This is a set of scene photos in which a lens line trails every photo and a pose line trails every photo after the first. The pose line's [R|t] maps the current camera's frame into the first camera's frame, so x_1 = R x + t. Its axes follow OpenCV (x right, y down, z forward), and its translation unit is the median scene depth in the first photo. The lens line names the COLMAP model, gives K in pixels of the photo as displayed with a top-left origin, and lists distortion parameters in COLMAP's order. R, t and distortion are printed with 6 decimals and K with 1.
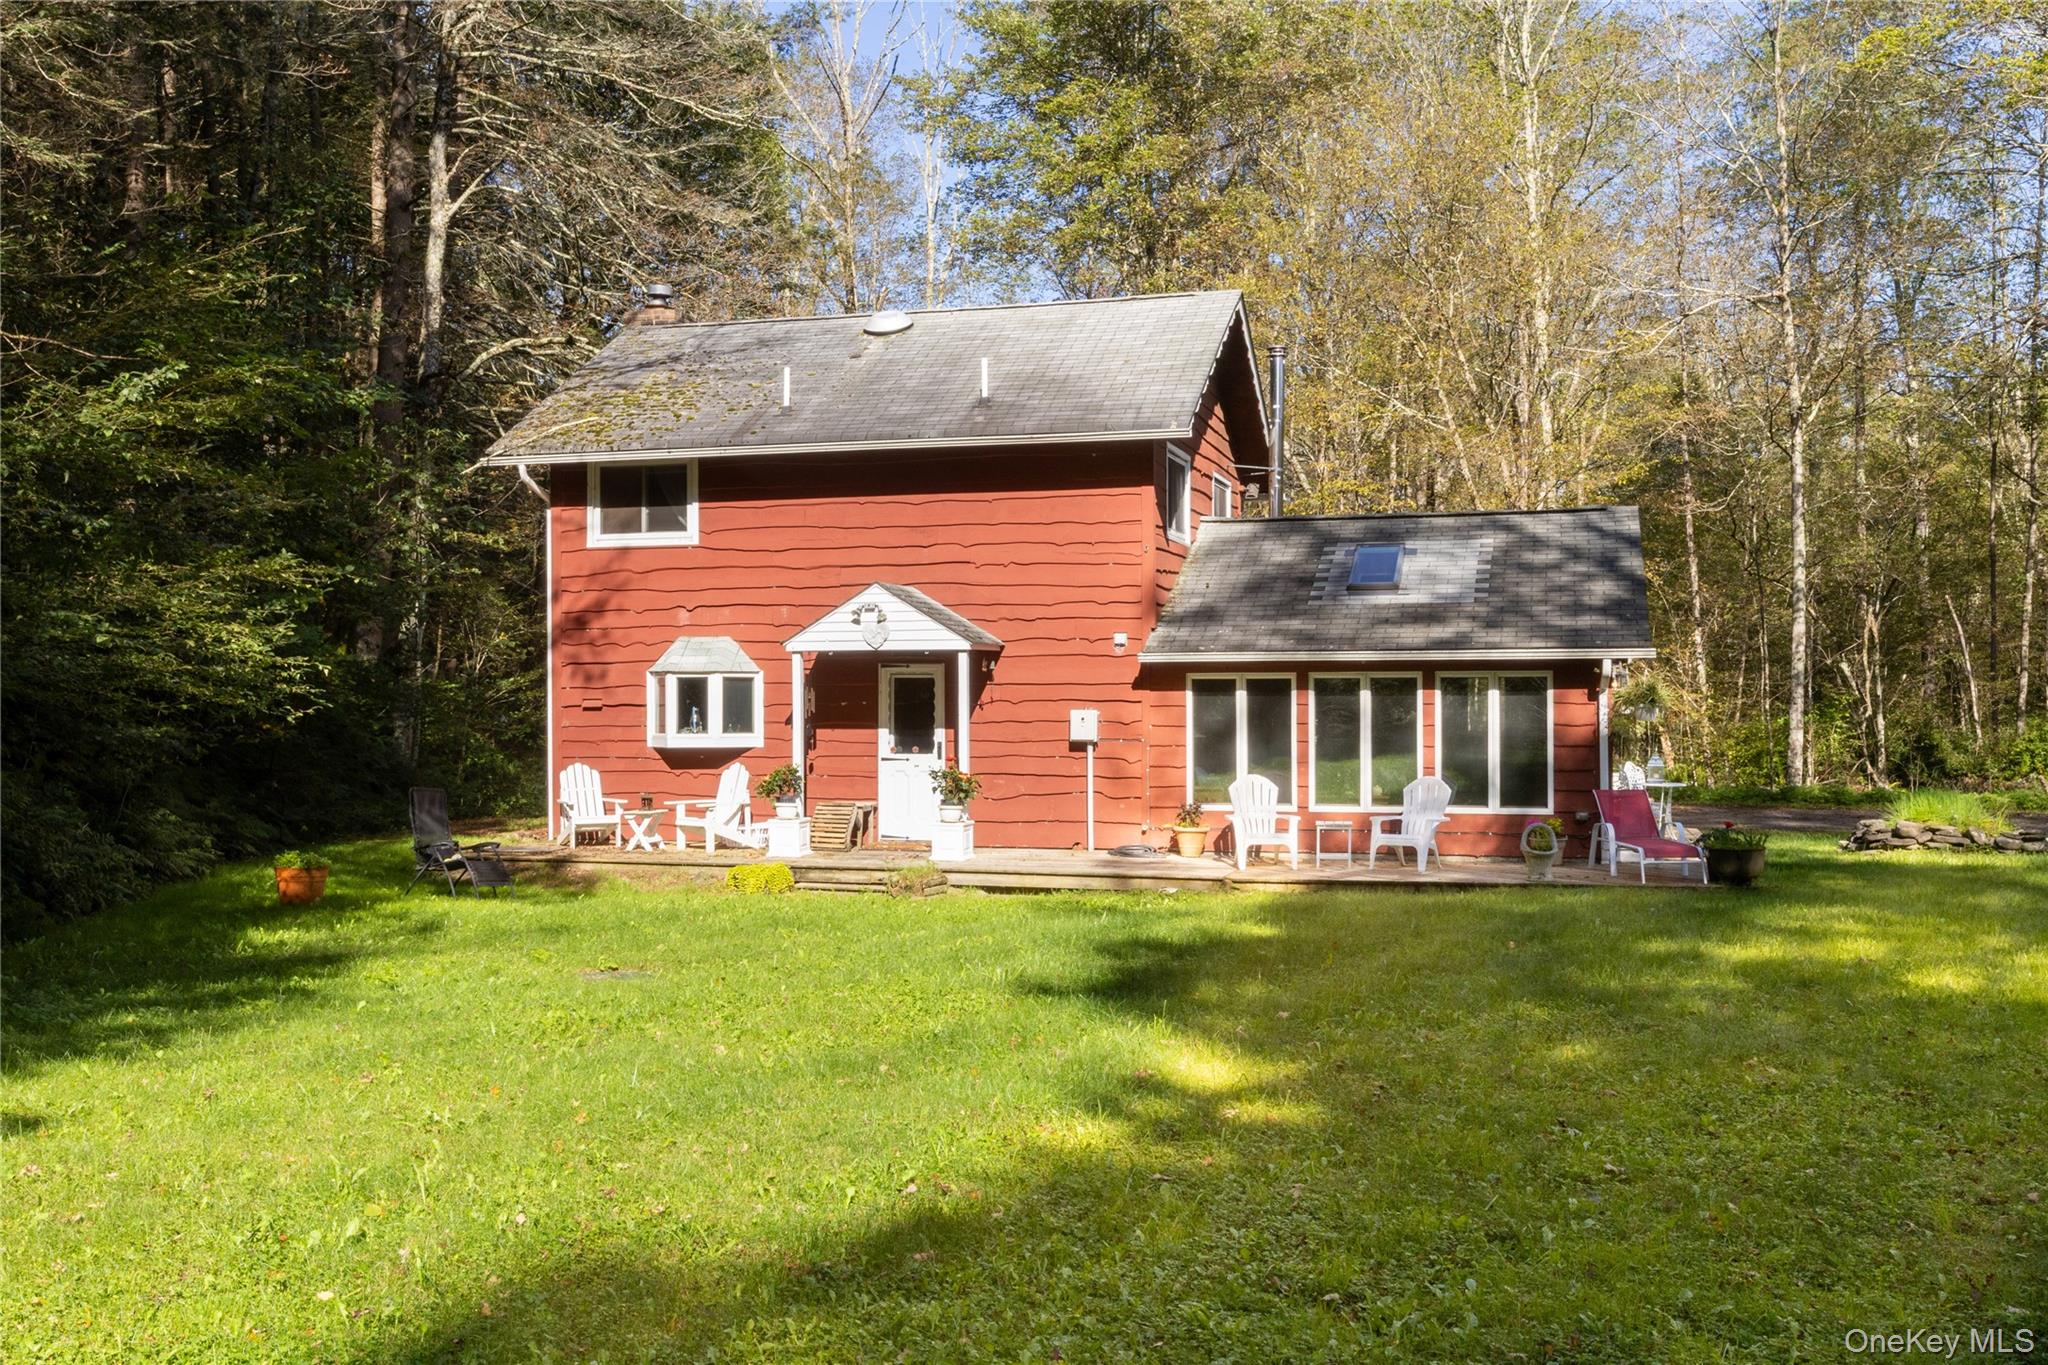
lens RADIAL K [[2060.1, 0, 1022.4], [0, 2060.1, 680.9], [0, 0, 1]] dist [0.000364, 0.000000]
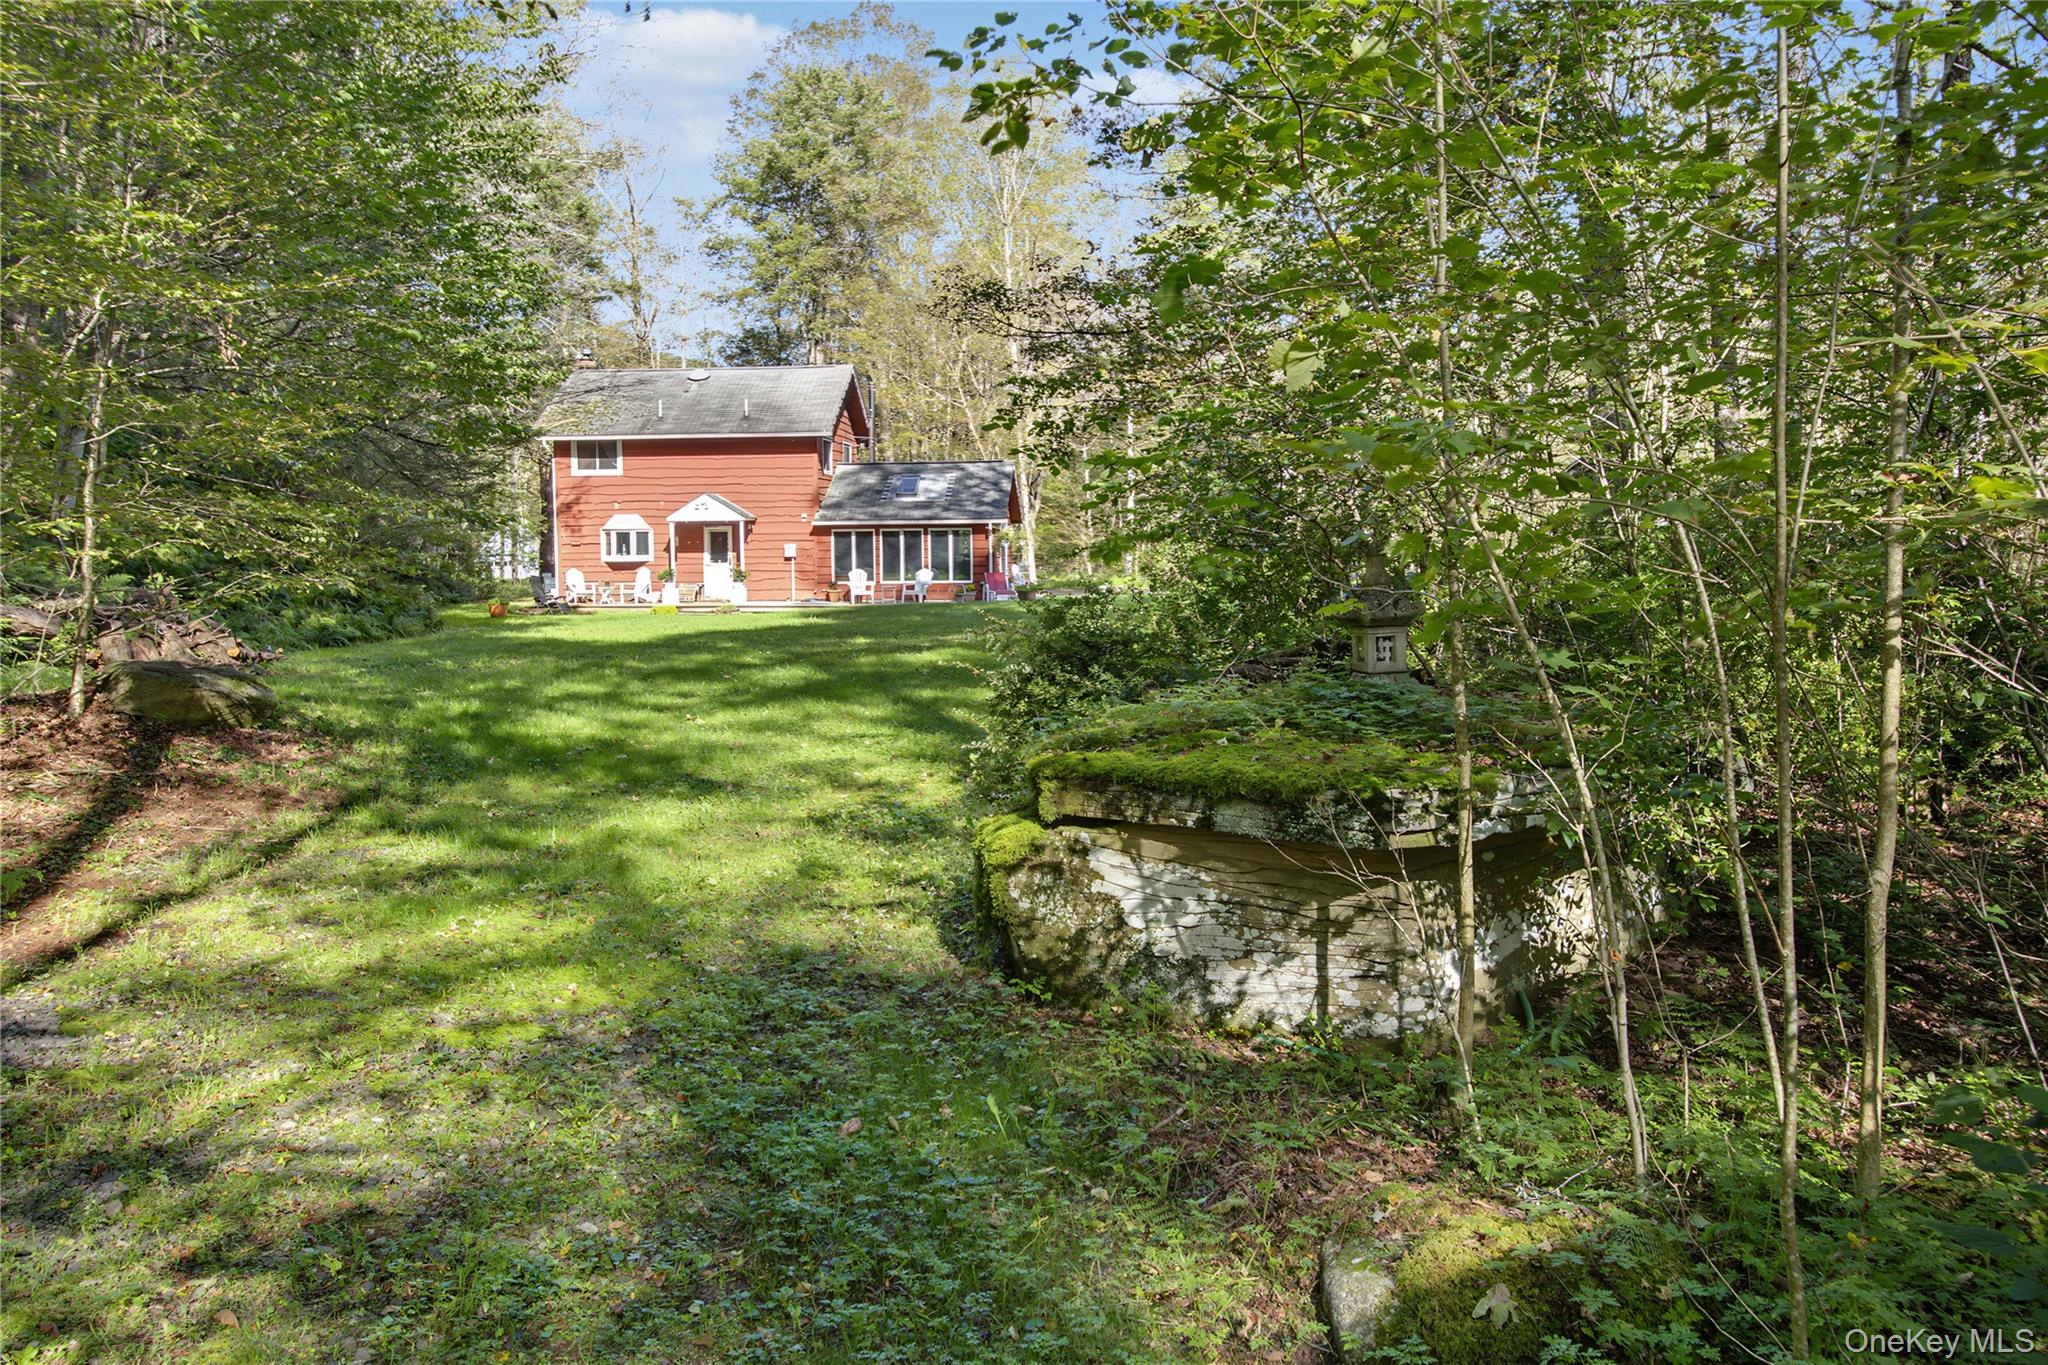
lens RADIAL K [[1527.2, 0, 1013.7], [0, 1527.2, 677.7], [0, 0, 1]] dist [-0.007250, -0.000045]
pose [[0.983004, -0.022202, 0.182238, -0.043330], [0.004723, 0.995390, 0.095794, -0.000482], [-0.183524, -0.093305, 0.978577, -0.850902]]
